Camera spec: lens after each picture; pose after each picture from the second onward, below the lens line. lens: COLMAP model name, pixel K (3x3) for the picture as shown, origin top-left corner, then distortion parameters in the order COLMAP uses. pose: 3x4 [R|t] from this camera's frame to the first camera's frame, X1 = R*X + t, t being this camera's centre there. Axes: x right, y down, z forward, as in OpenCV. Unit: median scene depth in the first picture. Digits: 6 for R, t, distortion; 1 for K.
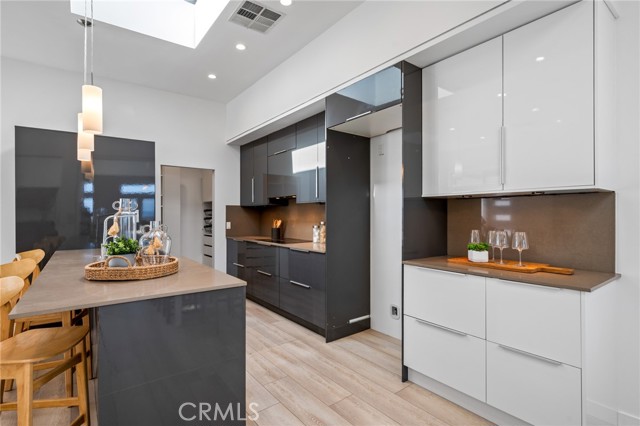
lens RADIAL K [[317.3, 0, 322.3], [0, 317.3, 212.7], [0, 0, 1]] dist [0.000526, 0.001525]
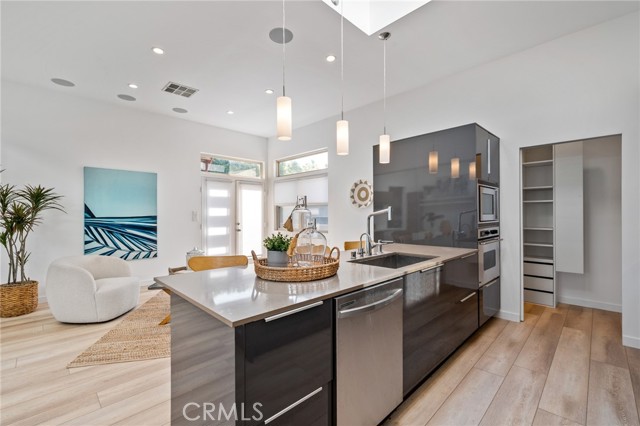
lens RADIAL K [[279.6, 0, 321.5], [0, 279.6, 213.8], [0, 0, 1]] dist [-0.001747, 0.000330]
pose [[0.124951, -0.001103, -0.992162, 0.163468], [0.009284, 0.999957, 0.000058, 0.009763], [0.992119, -0.009219, 0.124956, 0.613090]]
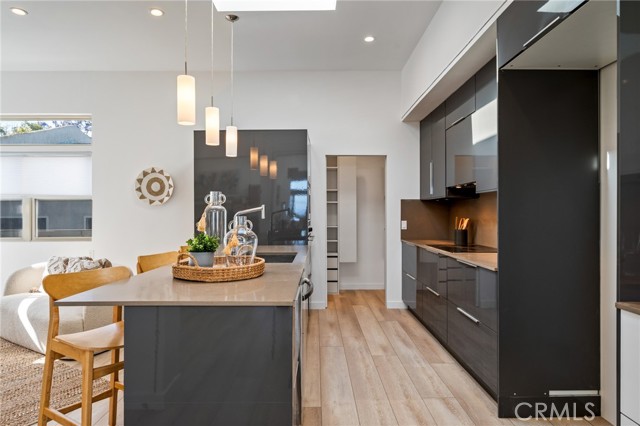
lens RADIAL K [[385.7, 0, 319.6], [0, 385.7, 209.8], [0, 0, 1]] dist [0.006120, -0.002295]
pose [[0.797996, -0.004912, -0.602643, 0.184222], [0.003390, 0.999988, -0.003663, 0.008777], [0.602653, 0.000880, 0.798003, 0.187542]]
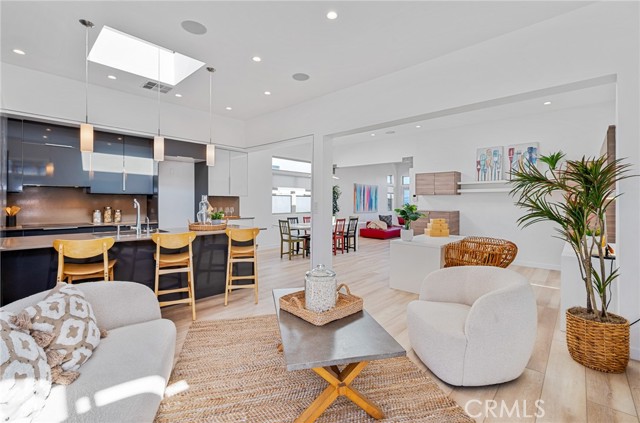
lens RADIAL K [[279.6, 0, 321.2], [0, 279.6, 206.8], [0, 0, 1]] dist [-0.001747, 0.000330]
pose [[-0.176801, -0.017429, 0.984092, -1.697060], [-0.014918, 0.999776, 0.015026, -0.005494], [-0.984133, -0.012024, -0.177022, 0.356128]]
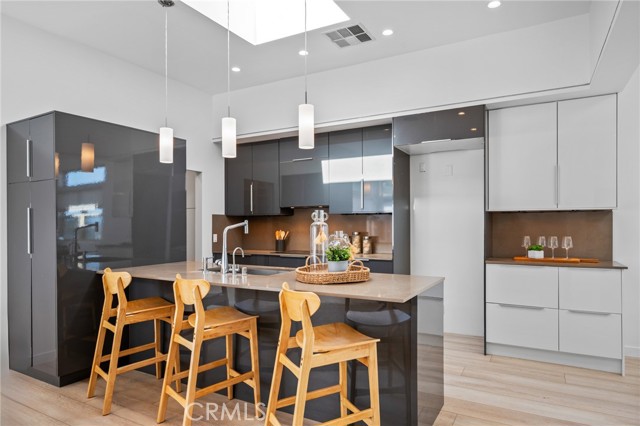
lens RADIAL K [[385.7, 0, 330.2], [0, 385.7, 226.1], [0, 0, 1]] dist [0.006120, -0.002295]
pose [[0.915162, -0.001864, 0.403082, -0.708485], [-0.001216, 0.999972, 0.007385, 0.000119], [-0.403084, -0.007249, 0.915134, -0.131046]]
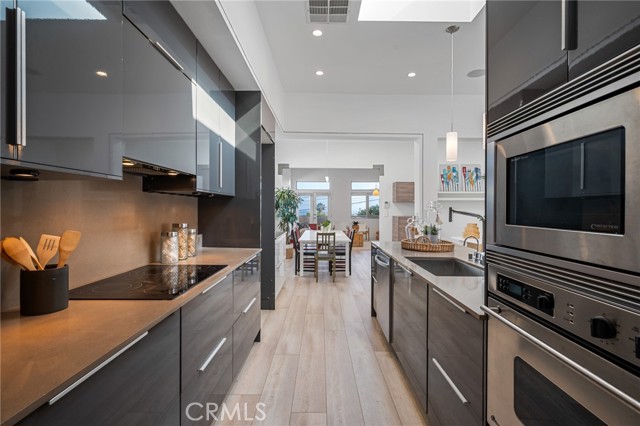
lens RADIAL K [[300.8, 0, 323.6], [0, 300.8, 208.8], [0, 0, 1]] dist [-0.005411, -0.000064]
pose [[-0.795249, -0.001103, 0.606283, -0.687469], [-0.007848, 0.999933, -0.008474, 0.005530], [-0.606233, -0.011497, -0.795204, 1.582253]]
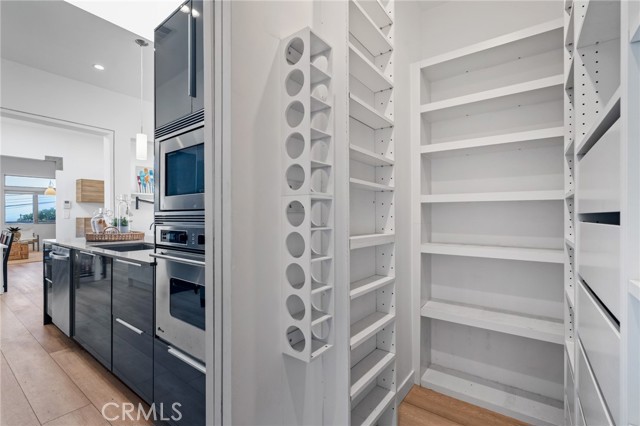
lens RADIAL K [[279.6, 0, 319.7], [0, 279.6, 214.6], [0, 0, 1]] dist [-0.001747, 0.000330]
pose [[-0.958784, 0.005244, -0.284088, -0.757232], [0.007940, 0.999934, -0.008340, 0.051375], [0.284025, -0.010252, -0.958762, 1.713194]]
